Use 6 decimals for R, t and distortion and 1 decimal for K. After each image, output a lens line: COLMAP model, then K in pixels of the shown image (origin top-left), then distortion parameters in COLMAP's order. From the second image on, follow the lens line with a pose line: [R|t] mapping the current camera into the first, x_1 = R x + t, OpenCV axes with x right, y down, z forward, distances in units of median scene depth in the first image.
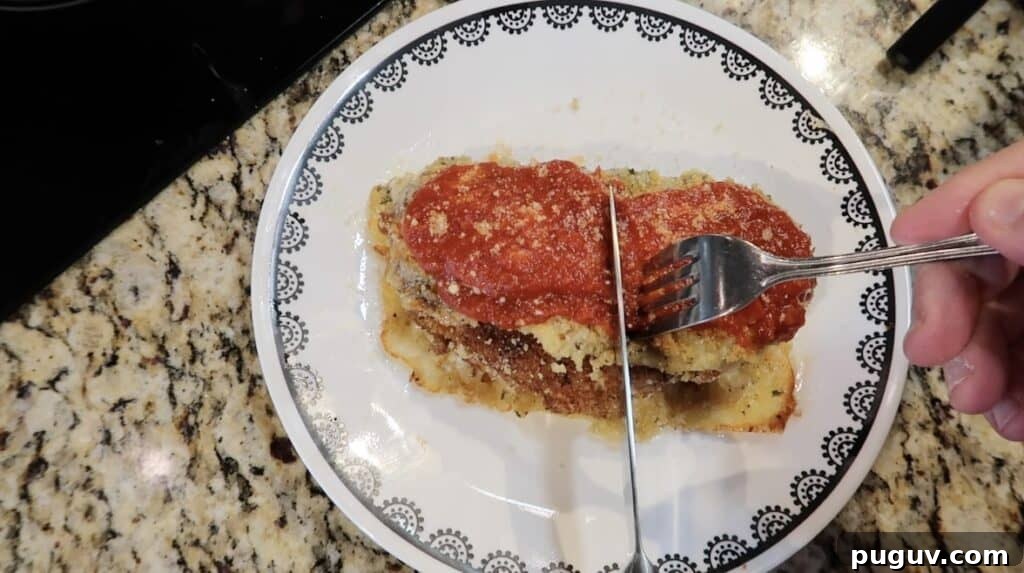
lens RADIAL K [[754.7, 0, 510.2], [0, 754.7, 285.8], [0, 0, 1]] dist [-0.020874, 0.020788]
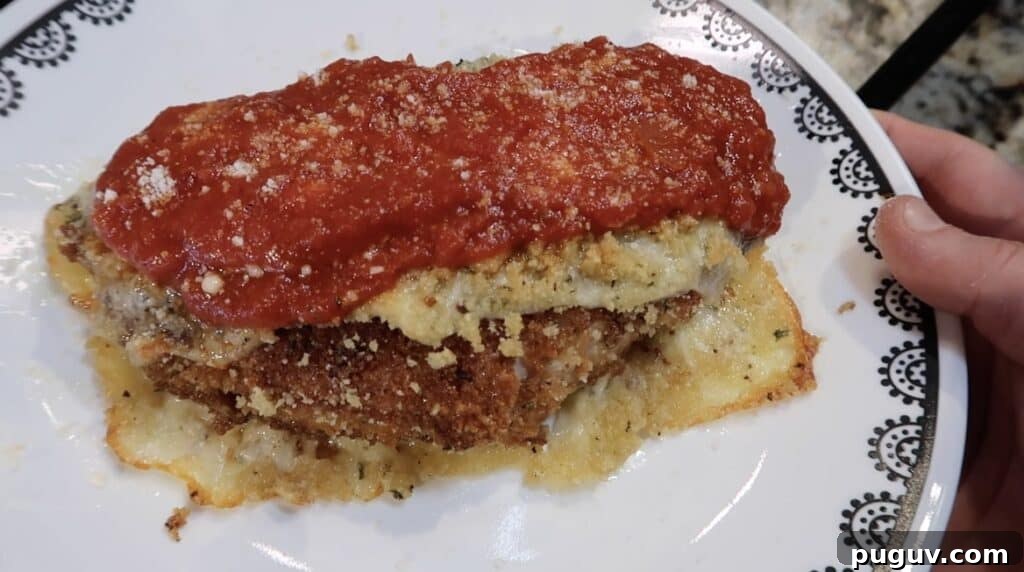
lens RADIAL K [[768.2, 0, 514.3], [0, 768.2, 288.0], [0, 0, 1]] dist [0.002075, -0.007245]
pose [[0.930517, -0.269834, 0.247645, -0.010883], [0.327186, 0.916290, -0.231001, 0.207325], [-0.164583, 0.295977, 0.940909, 0.456877]]
